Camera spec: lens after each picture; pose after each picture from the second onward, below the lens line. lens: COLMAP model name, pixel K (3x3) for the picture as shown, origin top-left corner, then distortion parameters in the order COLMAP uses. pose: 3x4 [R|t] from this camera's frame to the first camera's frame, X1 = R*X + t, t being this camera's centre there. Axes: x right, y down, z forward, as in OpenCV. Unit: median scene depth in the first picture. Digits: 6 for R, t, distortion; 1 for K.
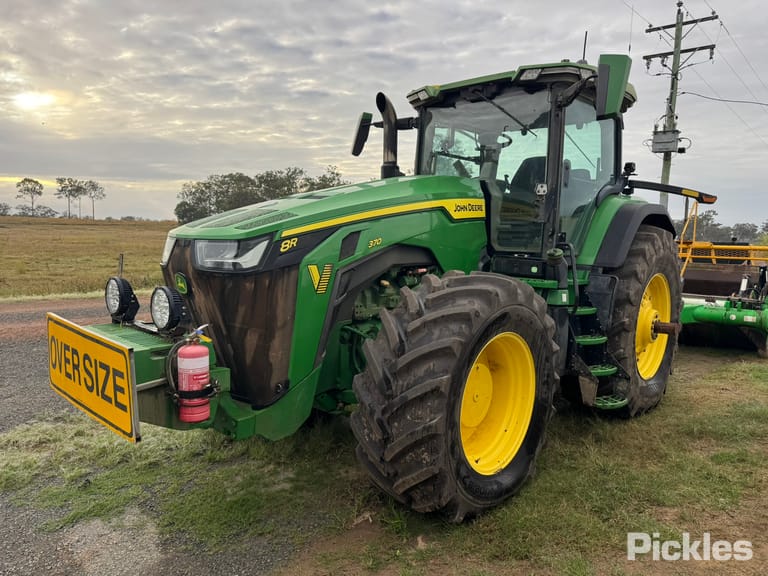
lens RADIAL K [[546.5, 0, 397.7], [0, 546.5, 293.2], [0, 0, 1]] dist [0.000063, -0.004322]
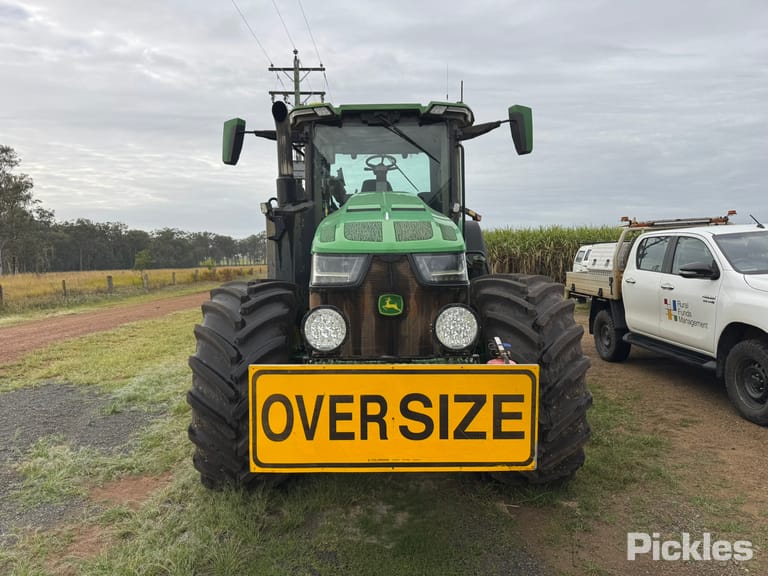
lens RADIAL K [[533.9, 0, 384.0], [0, 533.9, 288.0], [0, 0, 1]] dist [0.090168, -0.138144]
pose [[0.737234, -0.075828, 0.671369, -0.286954], [0.105328, 0.994432, -0.003345, -0.012029], [-0.667377, 0.073180, 0.741116, 0.109211]]
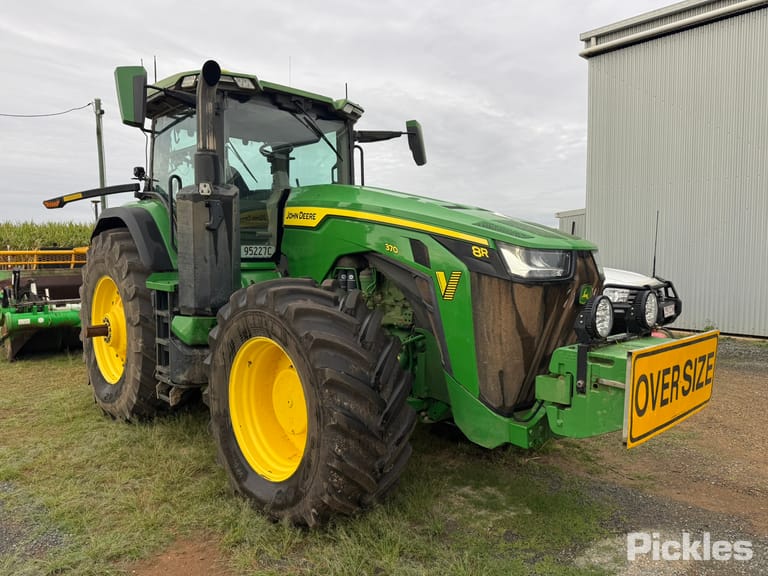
lens RADIAL K [[533.9, 0, 384.0], [0, 533.9, 288.0], [0, 0, 1]] dist [0.090168, -0.138144]
pose [[0.082063, -0.090105, 0.992546, -0.418827], [0.103907, 0.991251, 0.081396, -0.044184], [-0.991196, 0.096453, 0.090707, 0.375636]]
